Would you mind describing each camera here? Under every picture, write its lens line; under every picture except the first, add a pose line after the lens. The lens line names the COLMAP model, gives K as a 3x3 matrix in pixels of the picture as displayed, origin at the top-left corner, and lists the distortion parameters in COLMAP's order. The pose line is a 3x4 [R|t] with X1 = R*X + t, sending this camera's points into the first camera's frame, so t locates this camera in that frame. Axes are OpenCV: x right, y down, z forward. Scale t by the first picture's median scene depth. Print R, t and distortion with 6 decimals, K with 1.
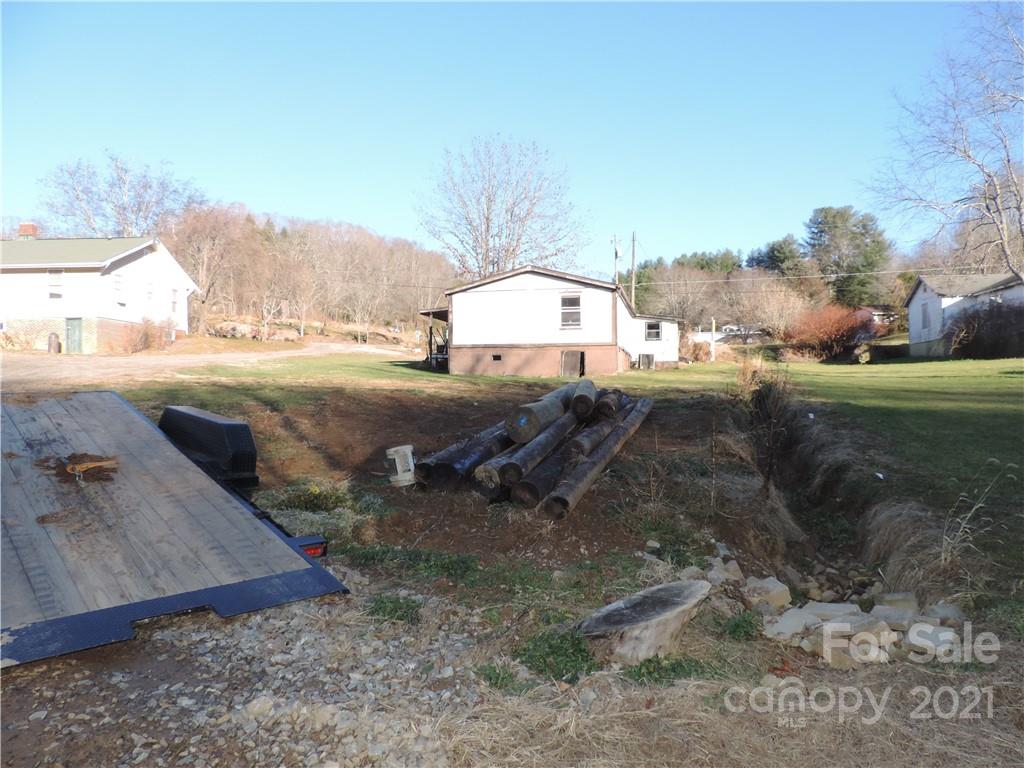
lens RADIAL K [[719.4, 0, 512.0], [0, 719.4, 384.0], [0, 0, 1]] dist [-0.032034, 0.000225]
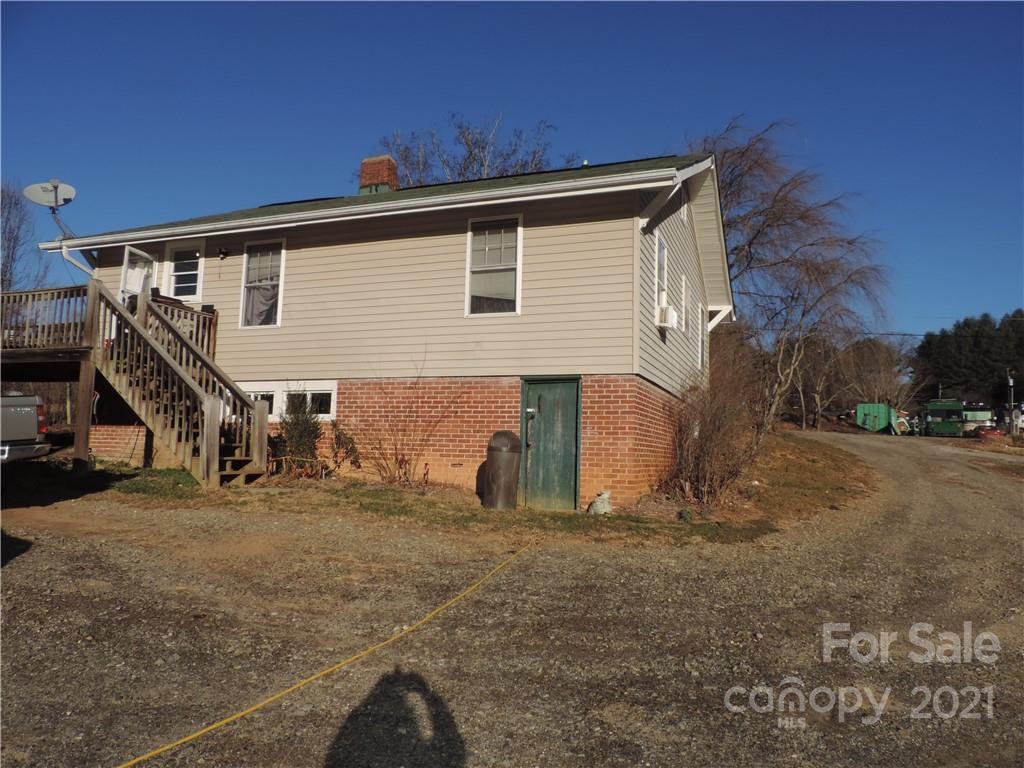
lens RADIAL K [[719.4, 0, 512.0], [0, 719.4, 384.0], [0, 0, 1]] dist [-0.032034, 0.000225]
pose [[0.954143, 0.001778, -0.299345, -0.543763], [-0.030534, 0.995345, -0.091413, -0.062984], [0.297789, 0.096361, 0.949756, 0.716121]]
